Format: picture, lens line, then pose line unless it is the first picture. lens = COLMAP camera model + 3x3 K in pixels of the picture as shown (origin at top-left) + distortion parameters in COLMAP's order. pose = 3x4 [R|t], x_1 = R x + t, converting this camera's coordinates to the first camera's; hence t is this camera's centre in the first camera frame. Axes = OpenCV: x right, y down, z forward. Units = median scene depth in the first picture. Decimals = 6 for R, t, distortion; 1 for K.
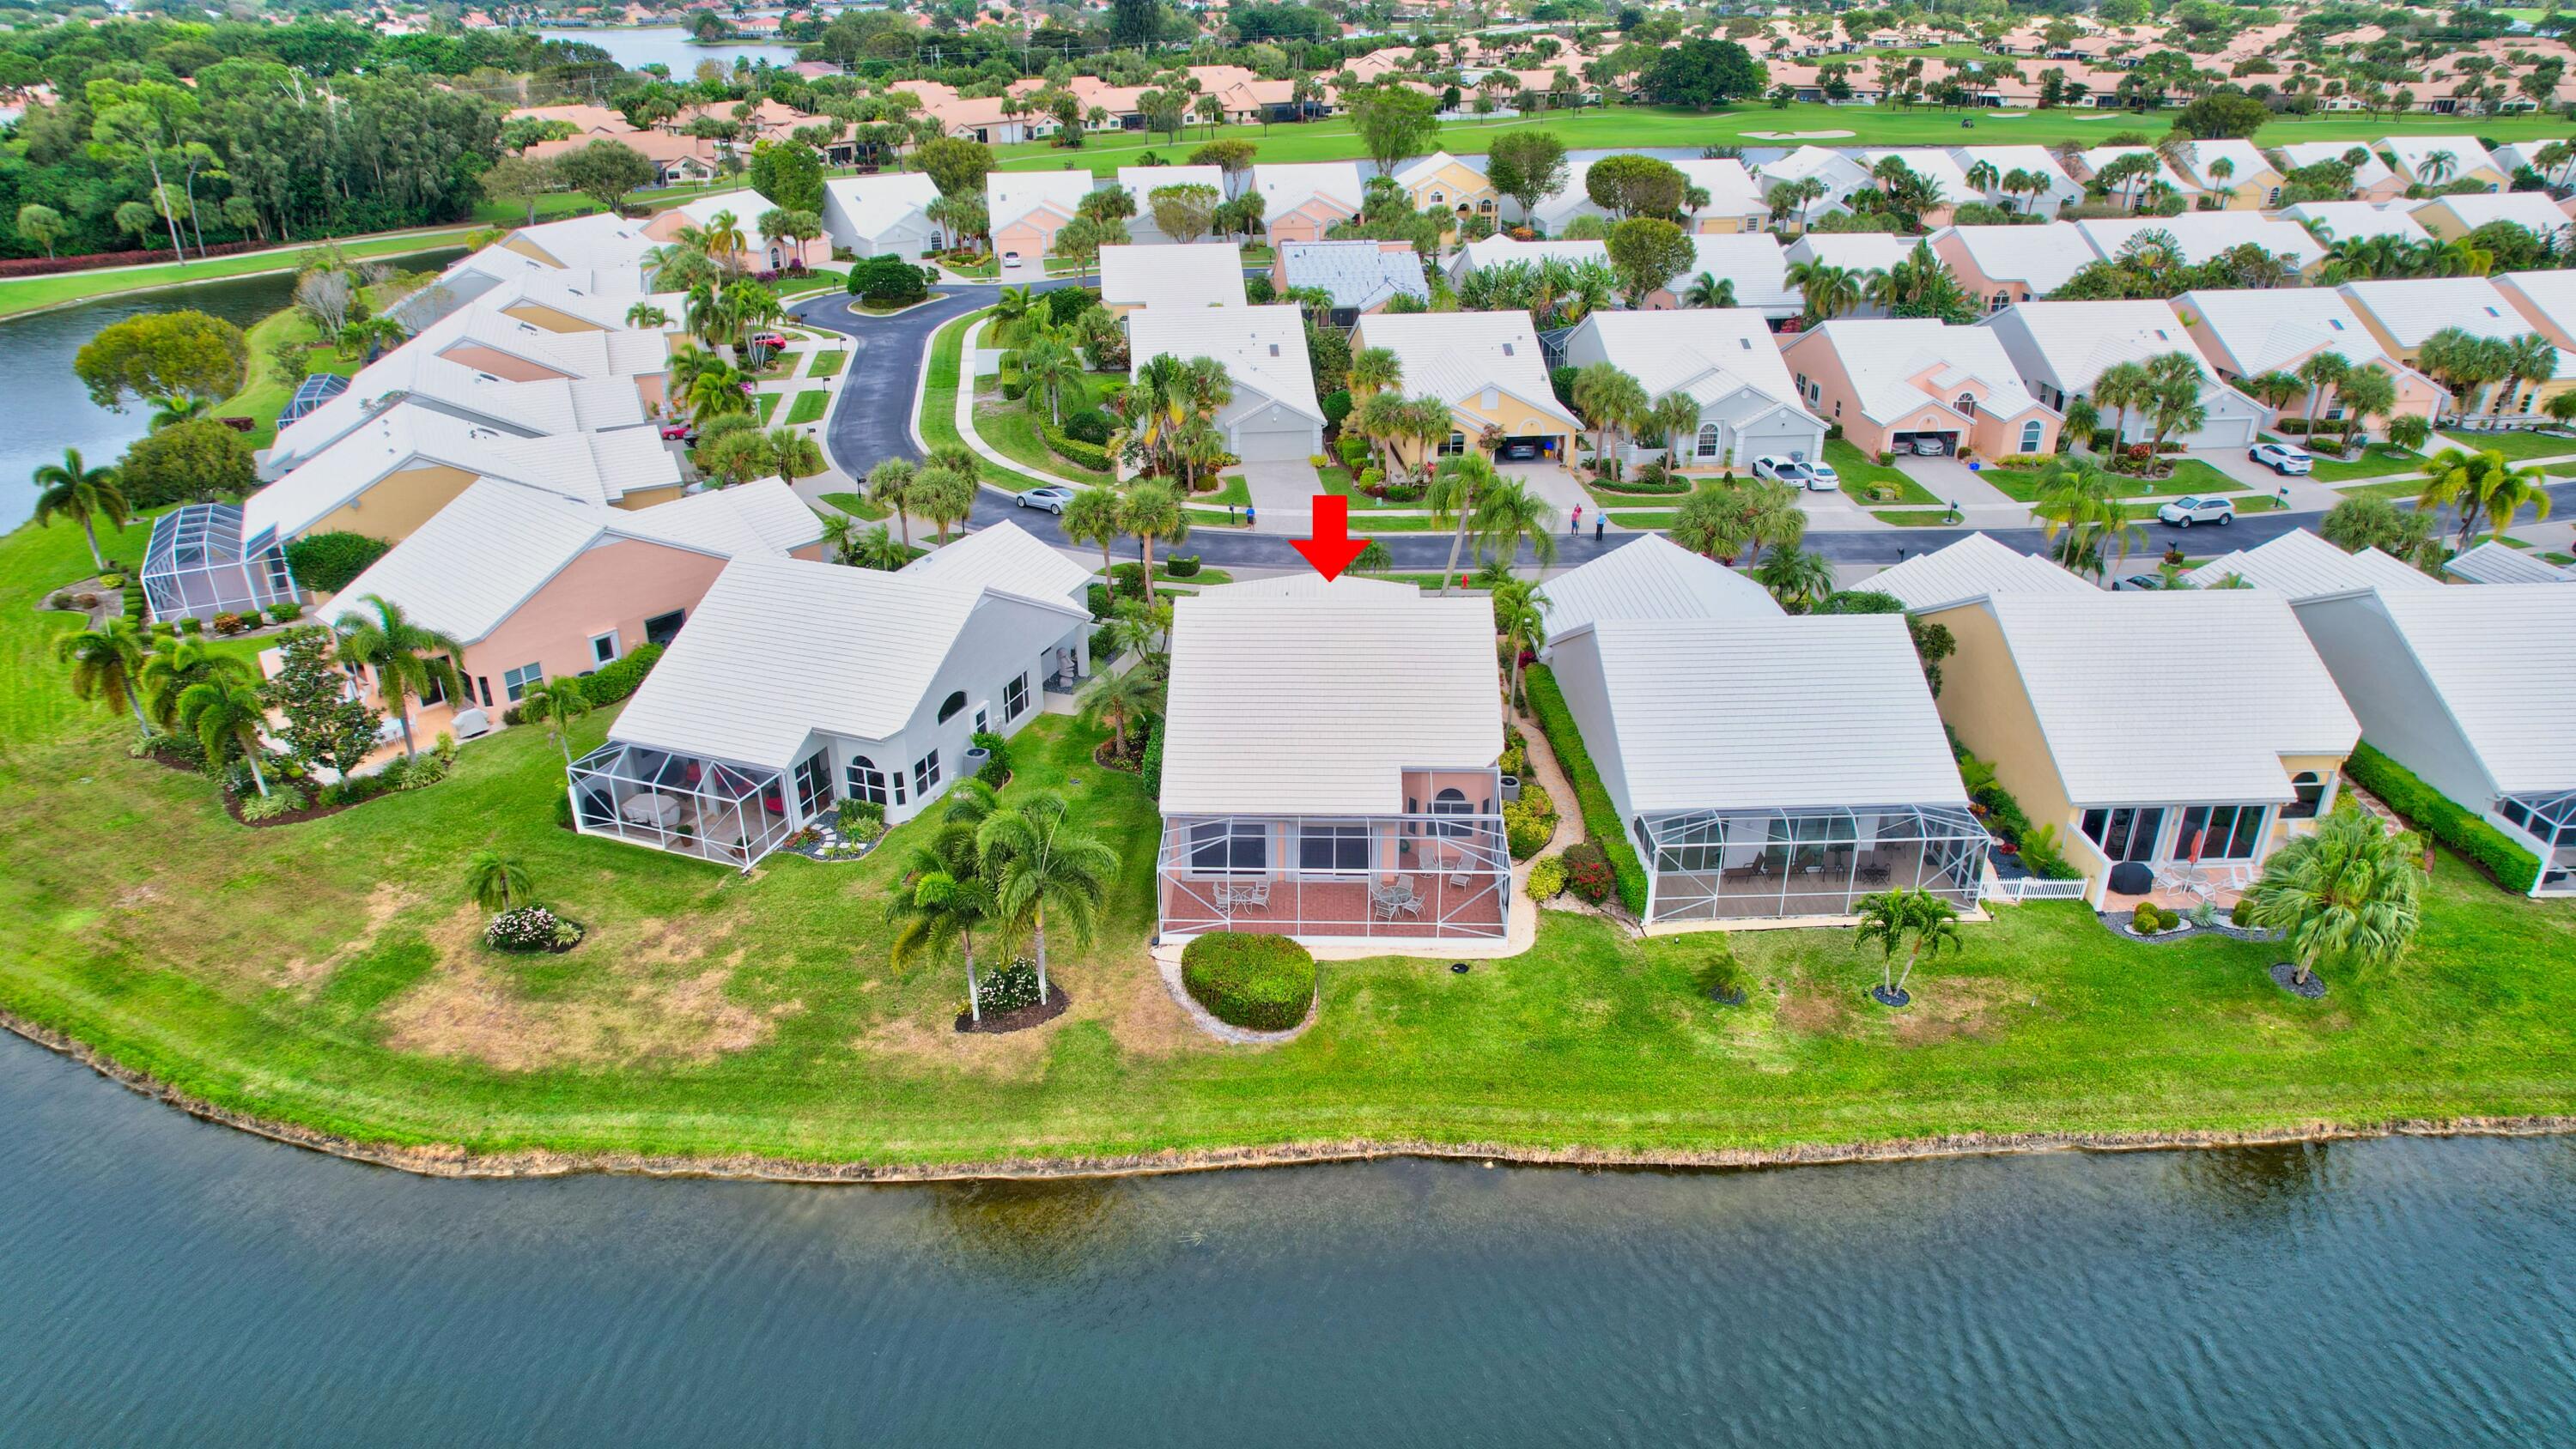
lens RADIAL K [[1684.3, 0, 1288.0], [0, 1684.3, 724.5], [0, 0, 1]] dist [-0.095981, 0.086640]
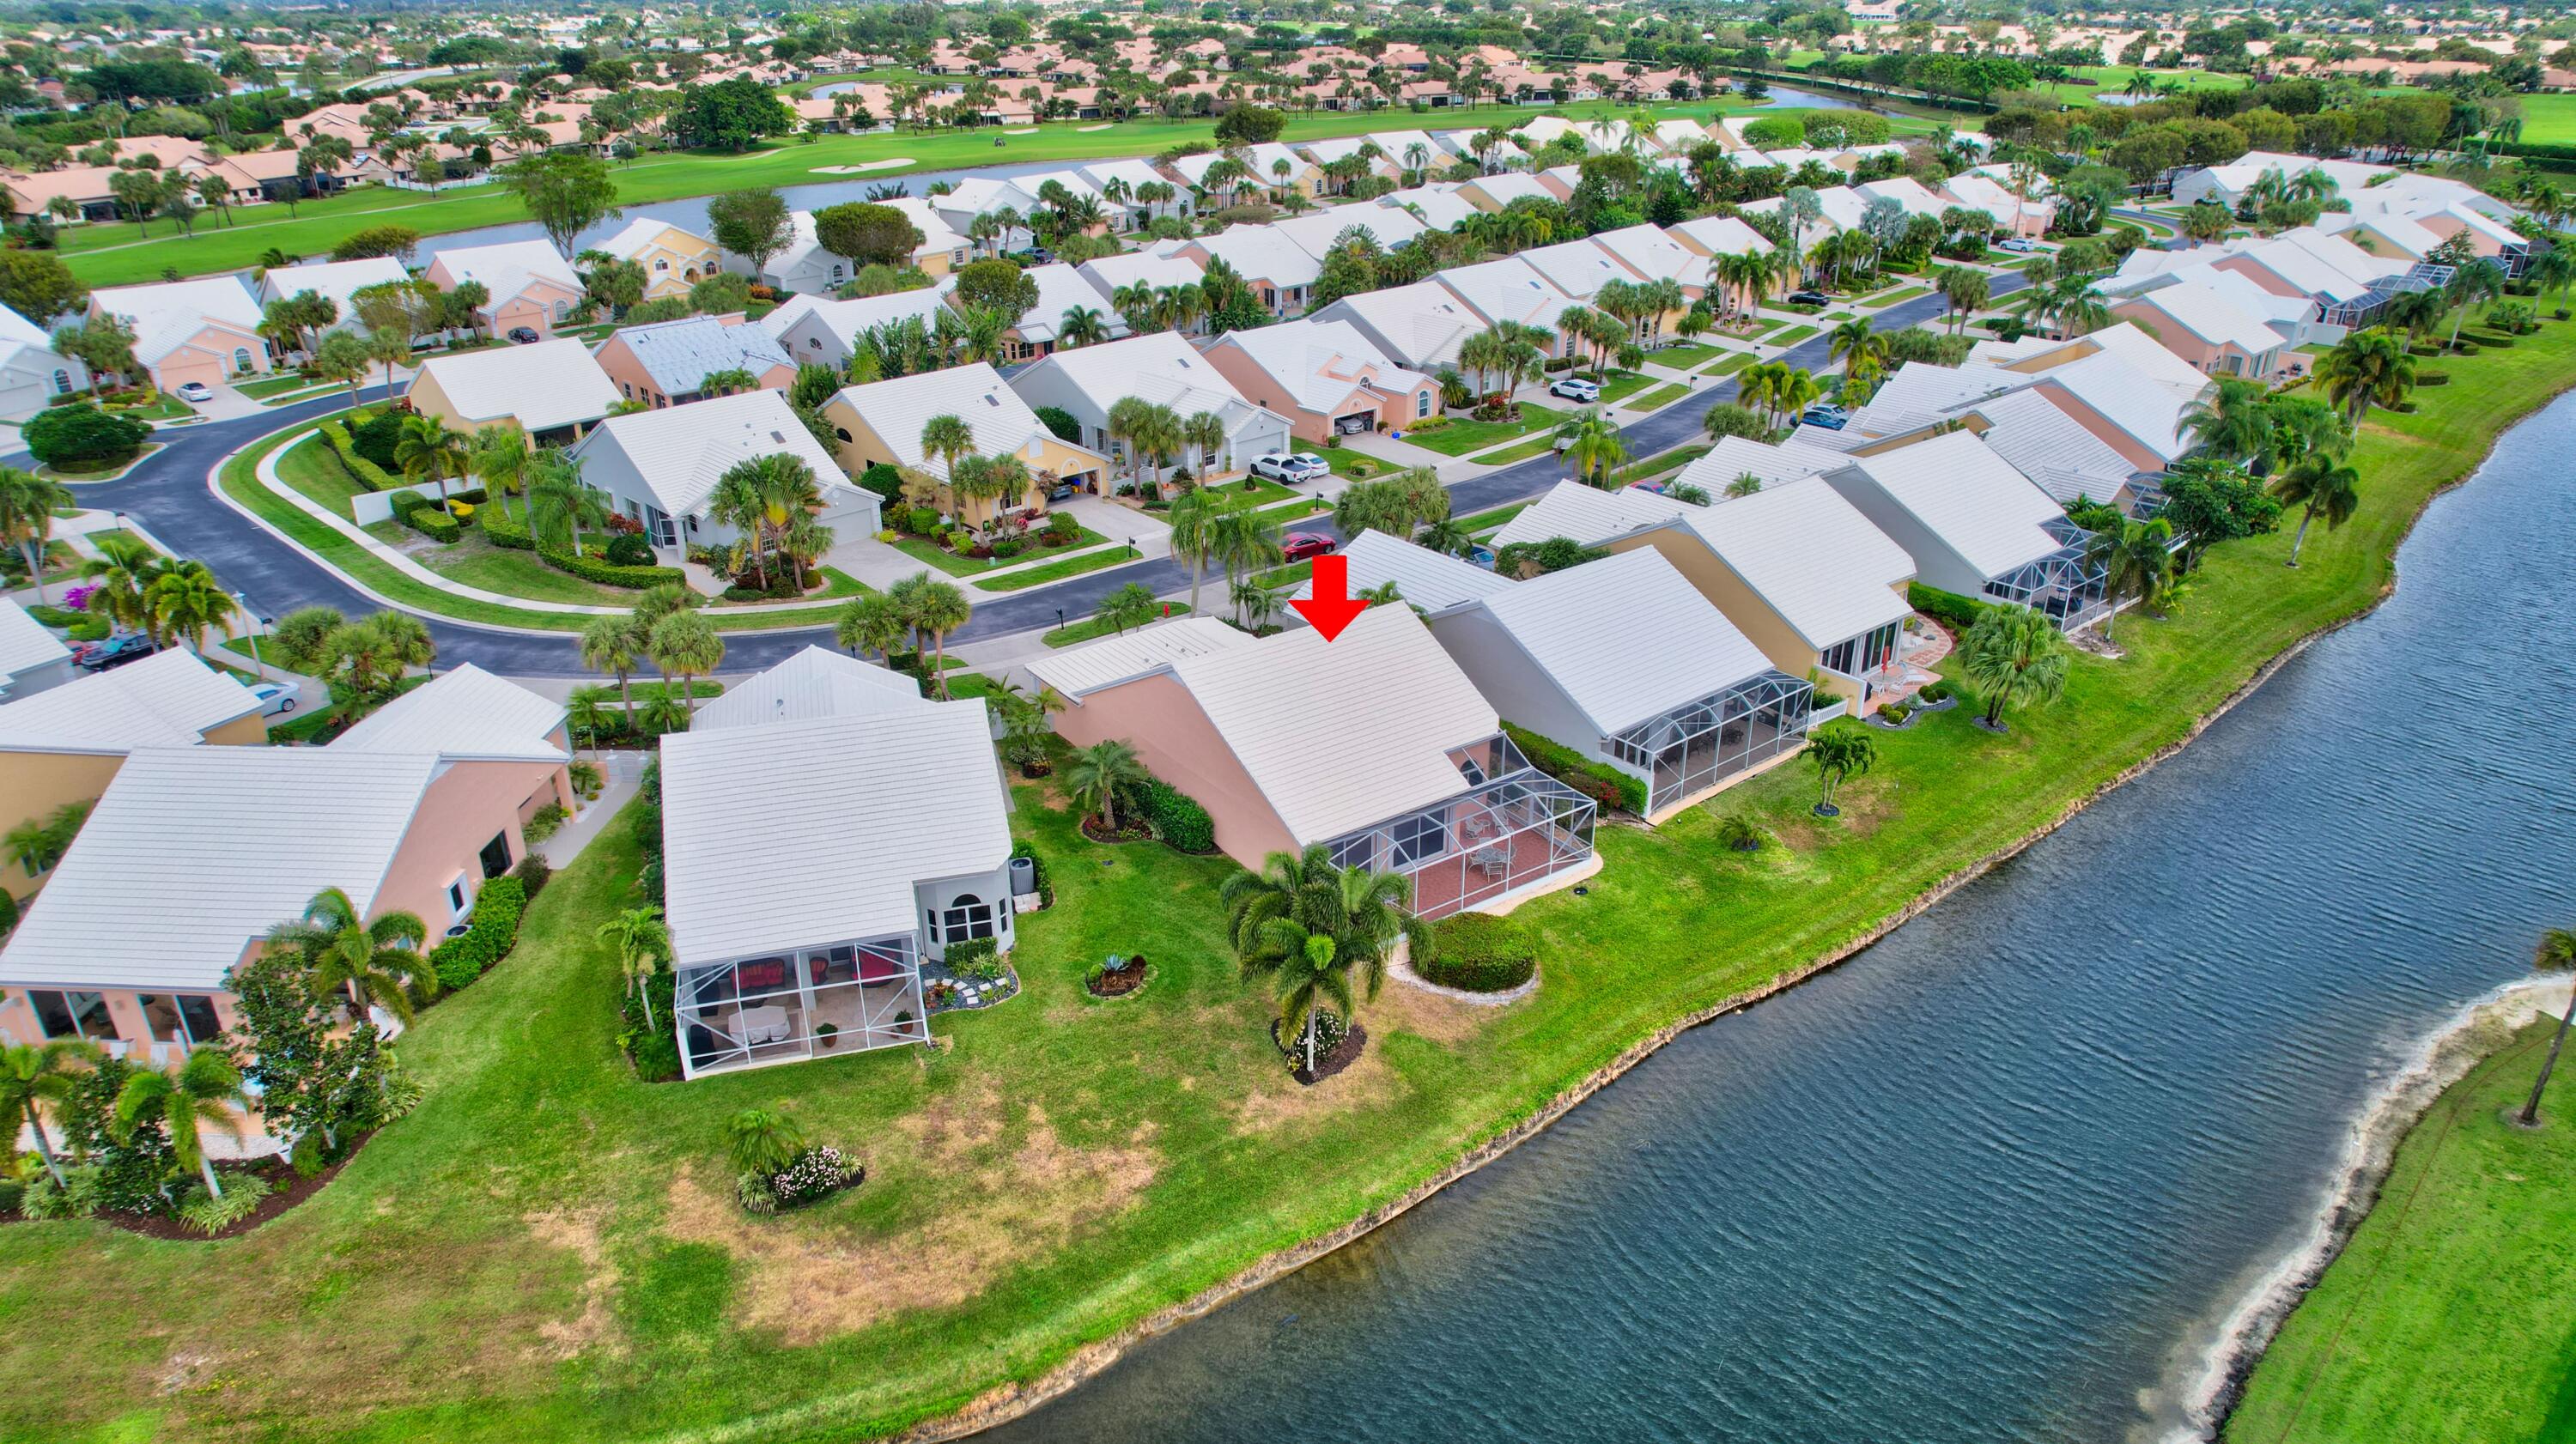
lens RADIAL K [[1647.1, 0, 1288.0], [0, 1647.1, 722.0], [0, 0, 1]] dist [-0.072855, 0.061720]
pose [[0.799249, -0.251175, 0.545996, -0.349395], [0.254558, 0.964444, 0.071043, -0.057117], [-0.544427, 0.082207, 0.834770, 0.053773]]
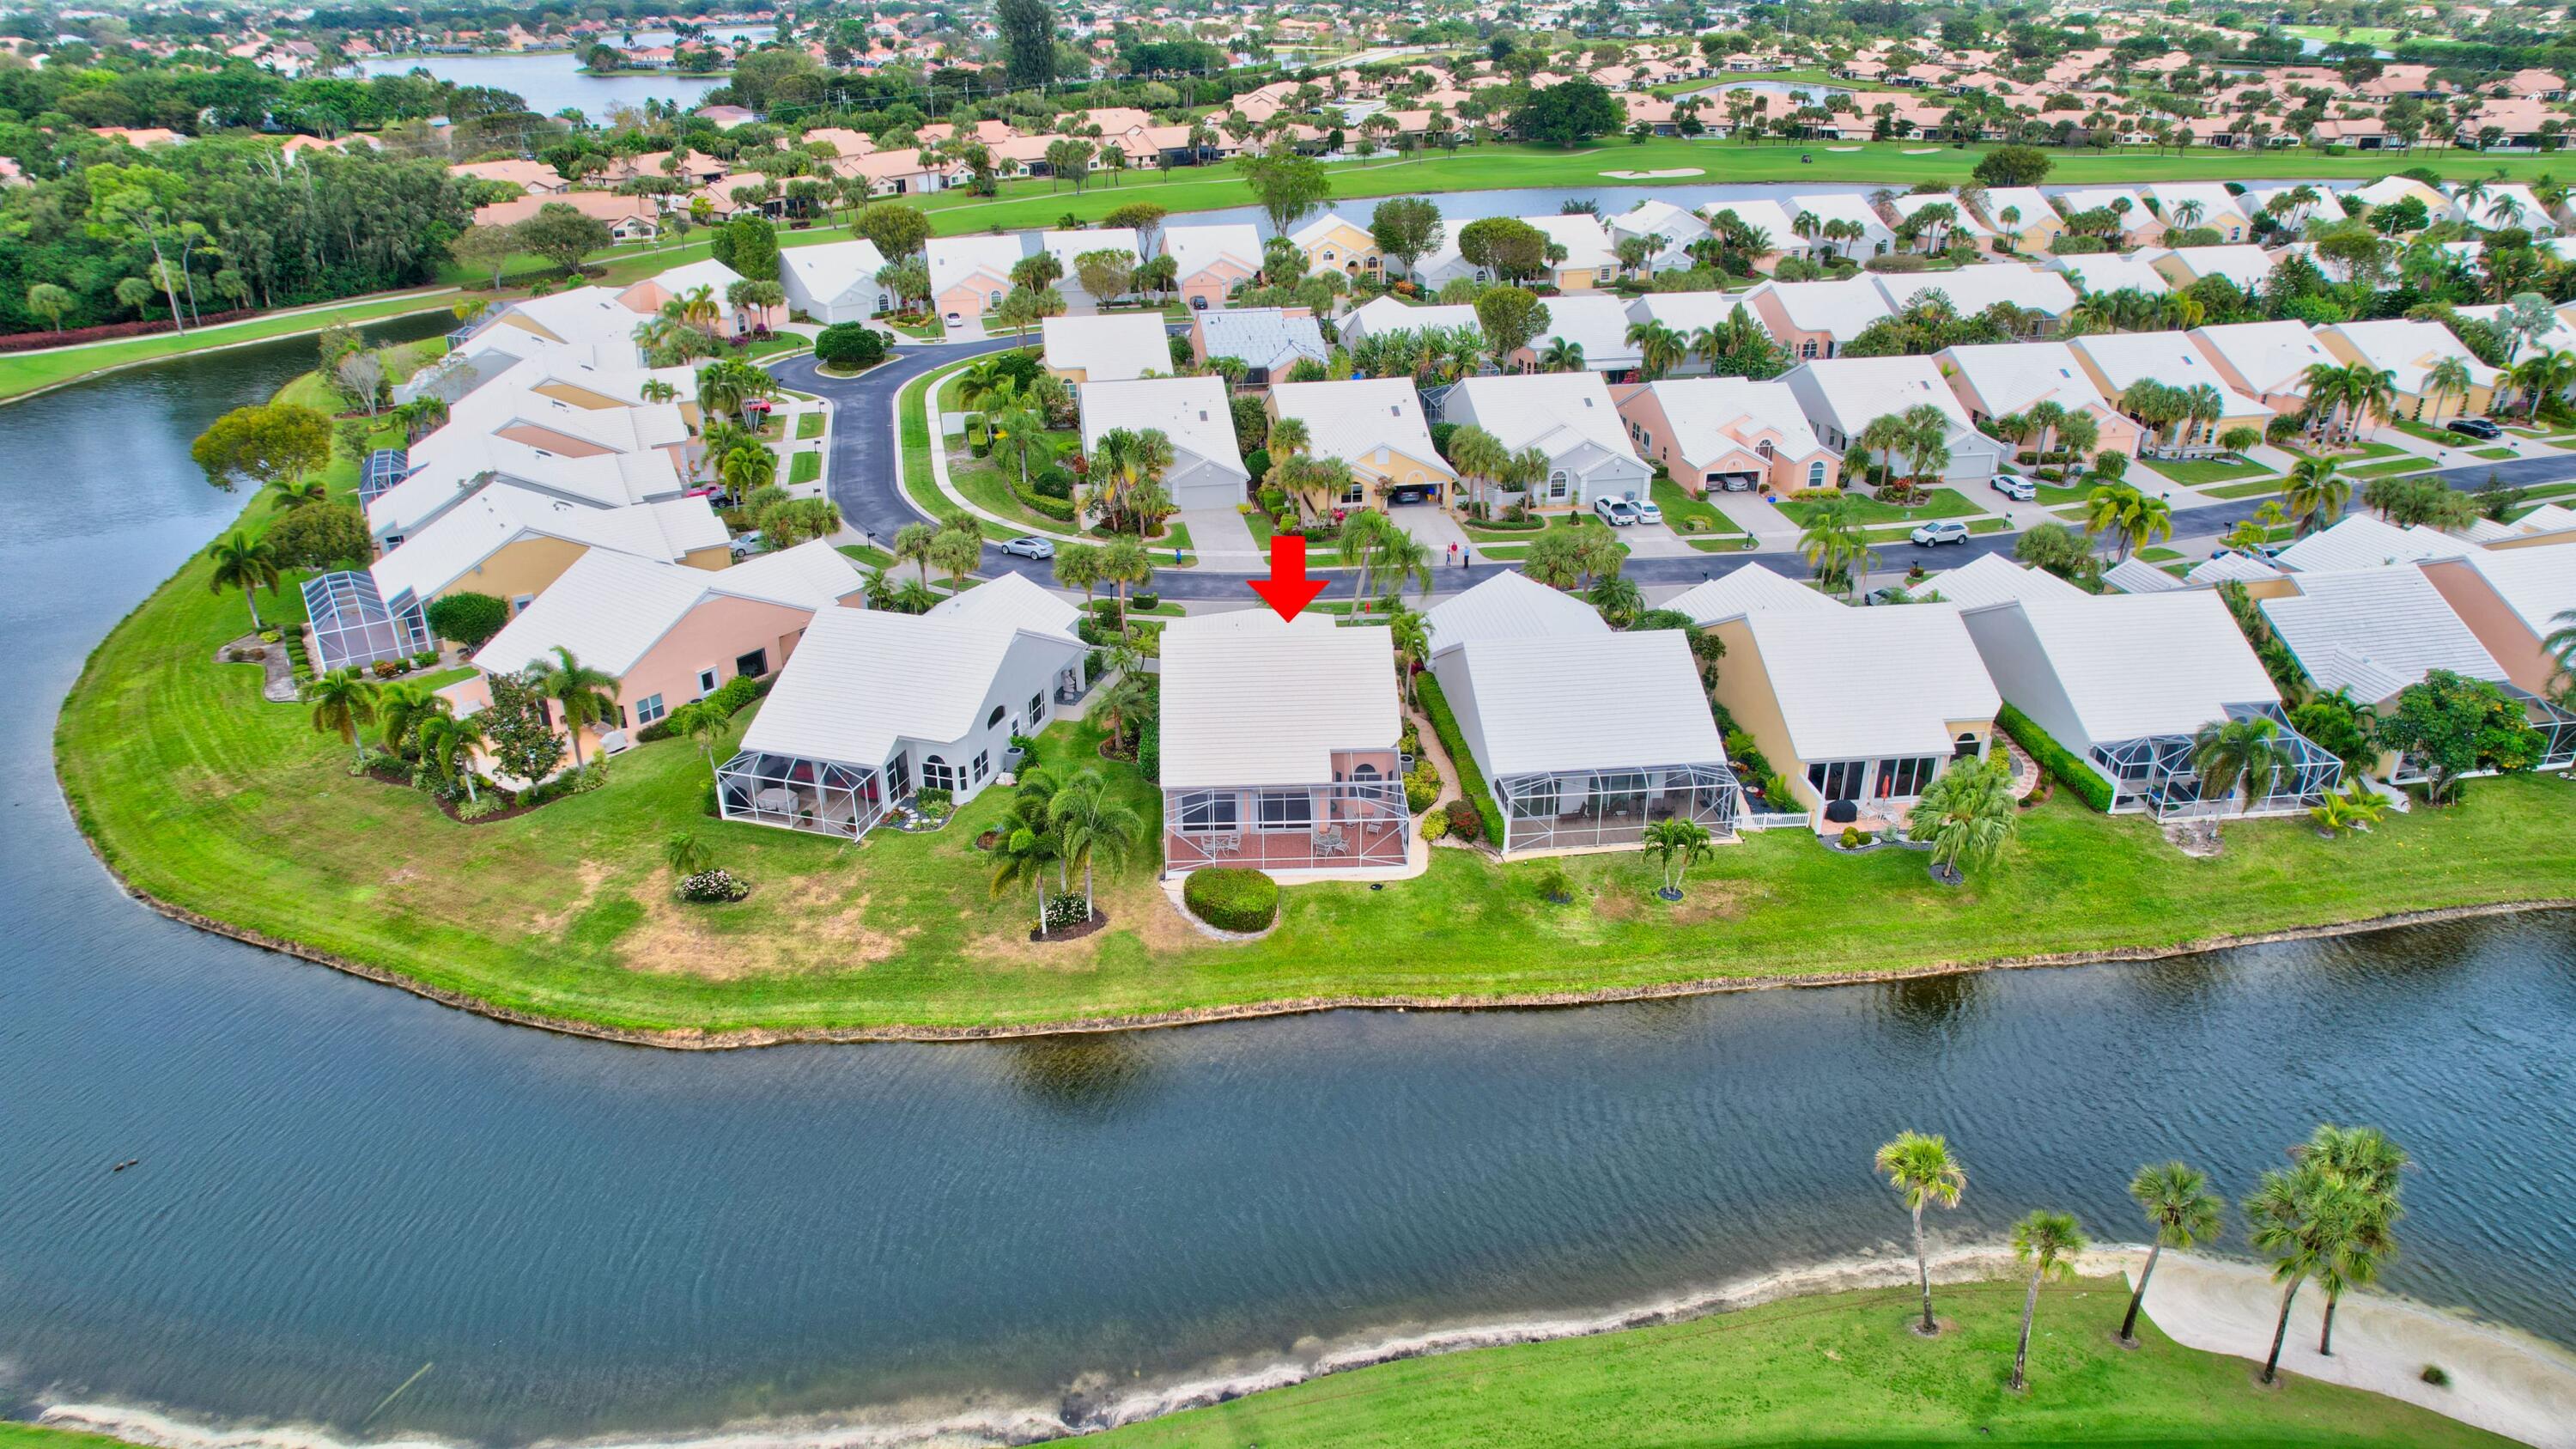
lens RADIAL K [[1684.8, 0, 1288.0], [0, 1684.8, 724.5], [0, 0, 1]] dist [-0.095981, 0.086640]
pose [[0.997692, -0.031485, 0.060169, -0.028389], [0.031571, 0.999501, -0.000490, 0.002054], [-0.060124, 0.002389, 0.998188, -0.222569]]
